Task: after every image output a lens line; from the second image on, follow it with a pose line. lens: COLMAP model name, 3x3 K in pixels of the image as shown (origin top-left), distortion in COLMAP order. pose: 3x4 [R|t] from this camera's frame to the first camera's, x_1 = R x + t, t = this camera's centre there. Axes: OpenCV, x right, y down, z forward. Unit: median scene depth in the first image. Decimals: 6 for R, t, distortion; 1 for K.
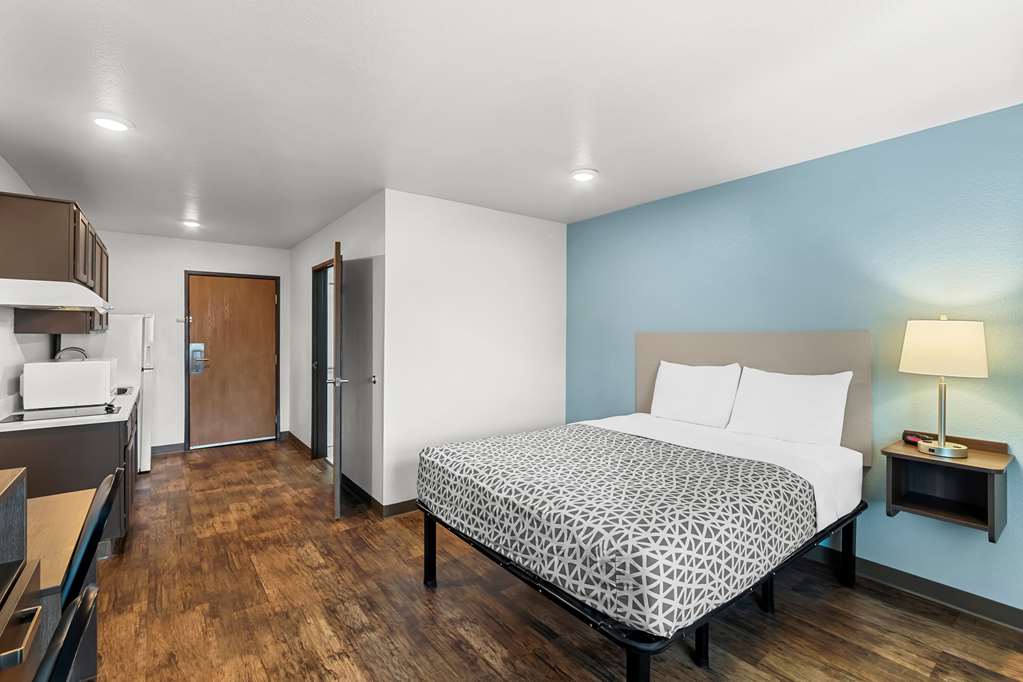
lens RADIAL K [[454.4, 0, 503.4], [0, 454.4, 334.3], [0, 0, 1]] dist [0.007577, 0.000430]
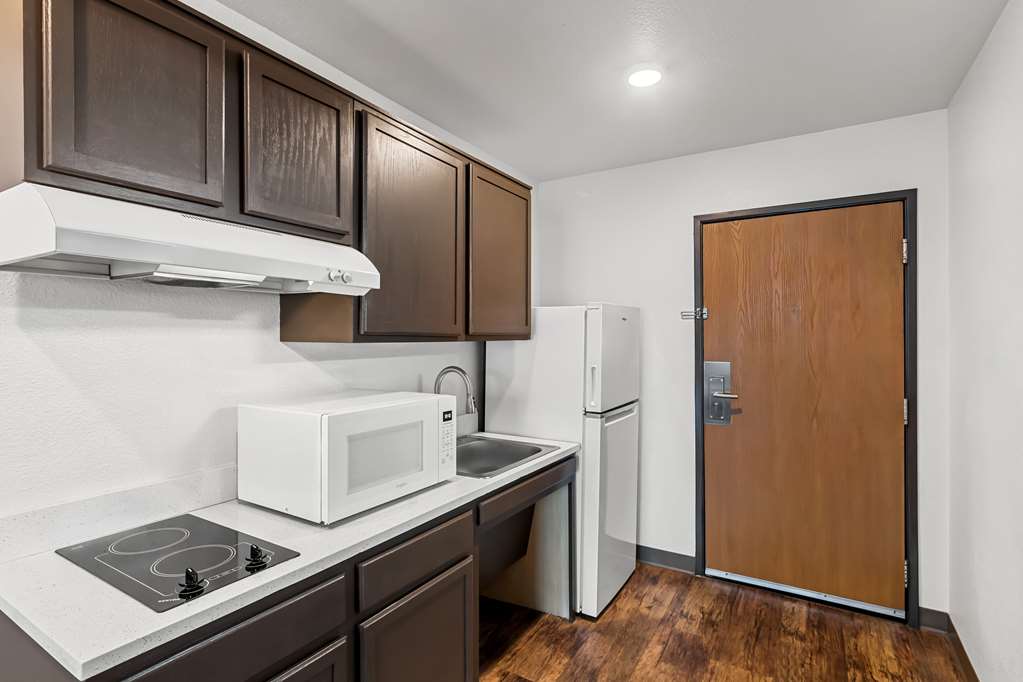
lens RADIAL K [[498.4, 0, 511.5], [0, 498.4, 341.0], [0, 0, 1]] dist [0.002668, 0.000340]
pose [[0.358116, -0.002977, -0.933672, -0.312609], [-0.001411, 0.999992, -0.003730, 0.000470], [0.933676, 0.002653, 0.358109, 0.747085]]
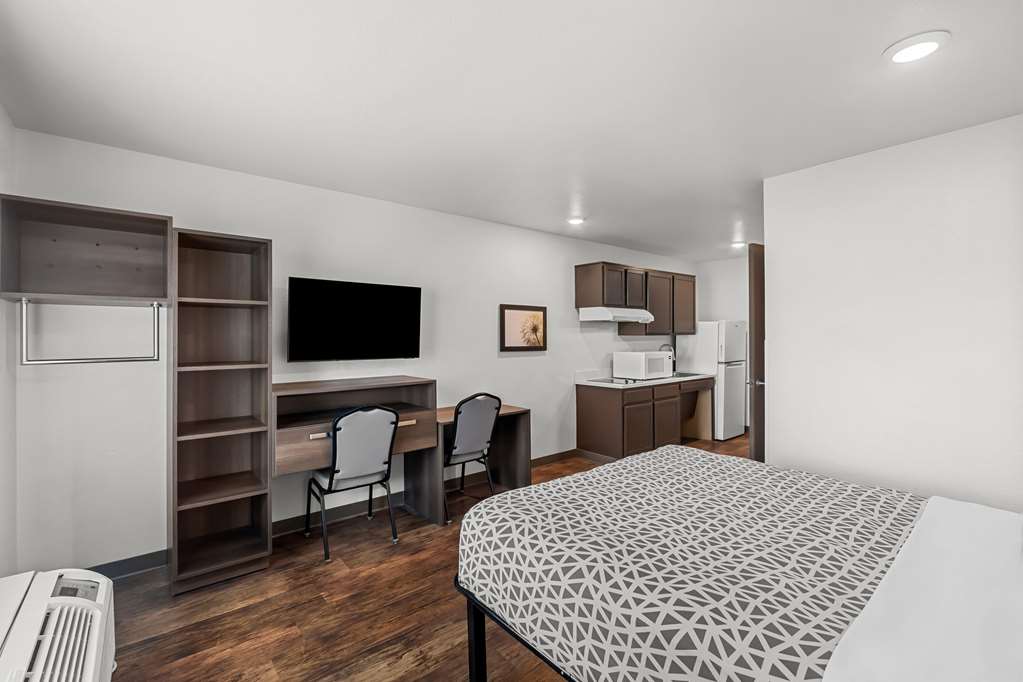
lens RADIAL K [[454.4, 0, 503.4], [0, 454.4, 334.3], [0, 0, 1]] dist [0.007577, 0.000430]
pose [[0.018546, -0.002622, -0.999825, 0.528372], [-0.002682, 0.999993, -0.002673, 0.001073], [0.999824, 0.002731, 0.018539, 0.364623]]
